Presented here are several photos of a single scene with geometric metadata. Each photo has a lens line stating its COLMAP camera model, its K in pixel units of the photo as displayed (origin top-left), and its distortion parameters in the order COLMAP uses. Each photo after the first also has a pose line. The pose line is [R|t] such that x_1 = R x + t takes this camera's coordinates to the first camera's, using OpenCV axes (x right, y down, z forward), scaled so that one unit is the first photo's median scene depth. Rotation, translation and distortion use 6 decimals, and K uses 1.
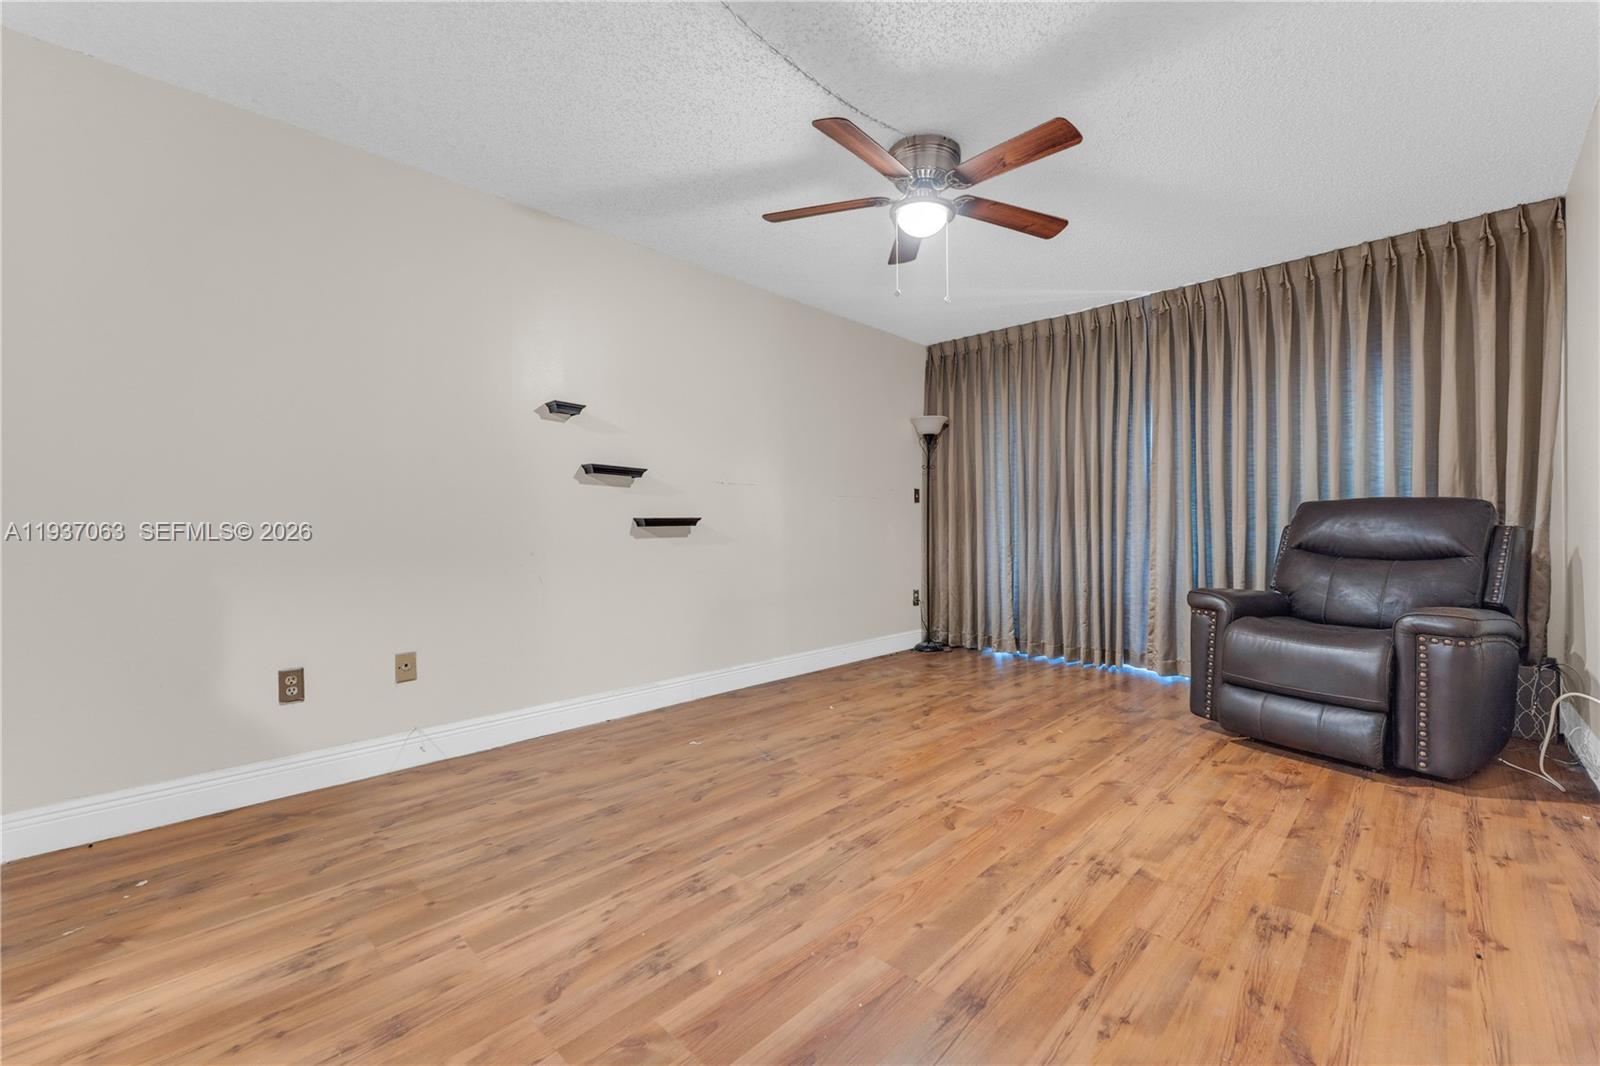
lens RADIAL K [[642.6, 0, 790.6], [0, 642.6, 531.3], [0, 0, 1]] dist [0.003418, 0.000149]
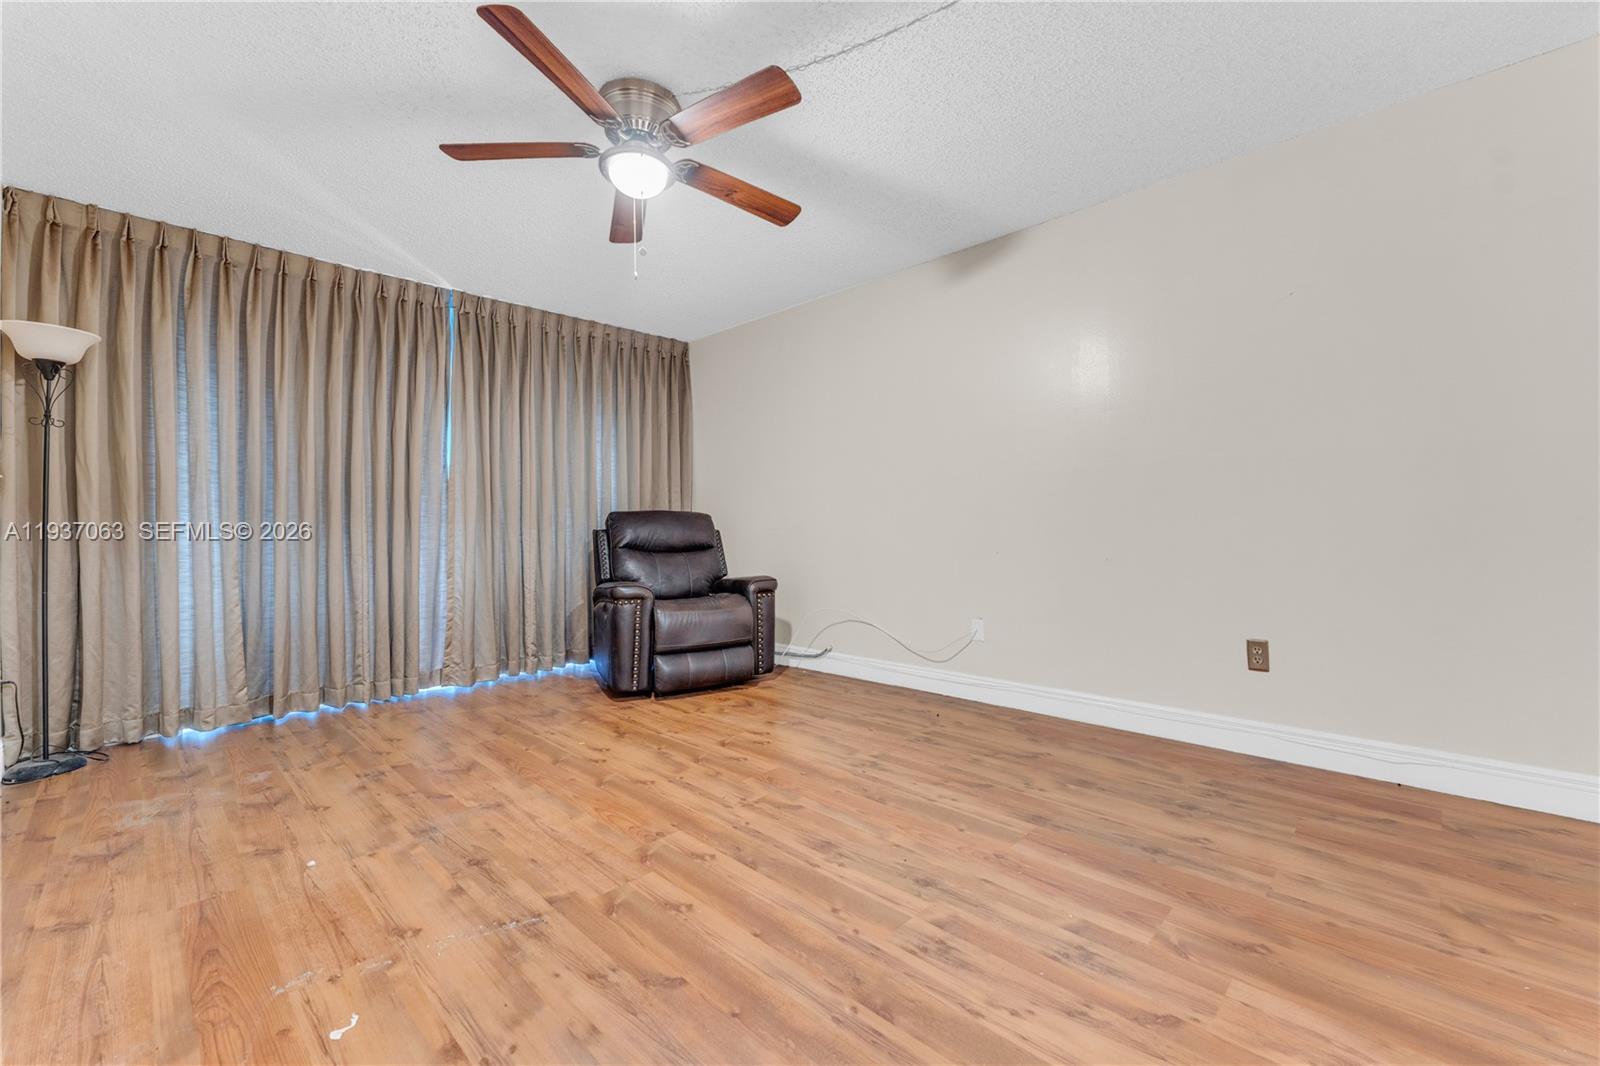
lens RADIAL K [[674.8, 0, 802.8], [0, 674.8, 511.5], [0, 0, 1]] dist [0.001645, -0.000129]
pose [[-0.014999, 0.030523, 0.999422, -0.747925], [0.017268, 0.999393, -0.030263, 0.002231], [-0.999738, 0.016804, -0.015517, 0.843038]]
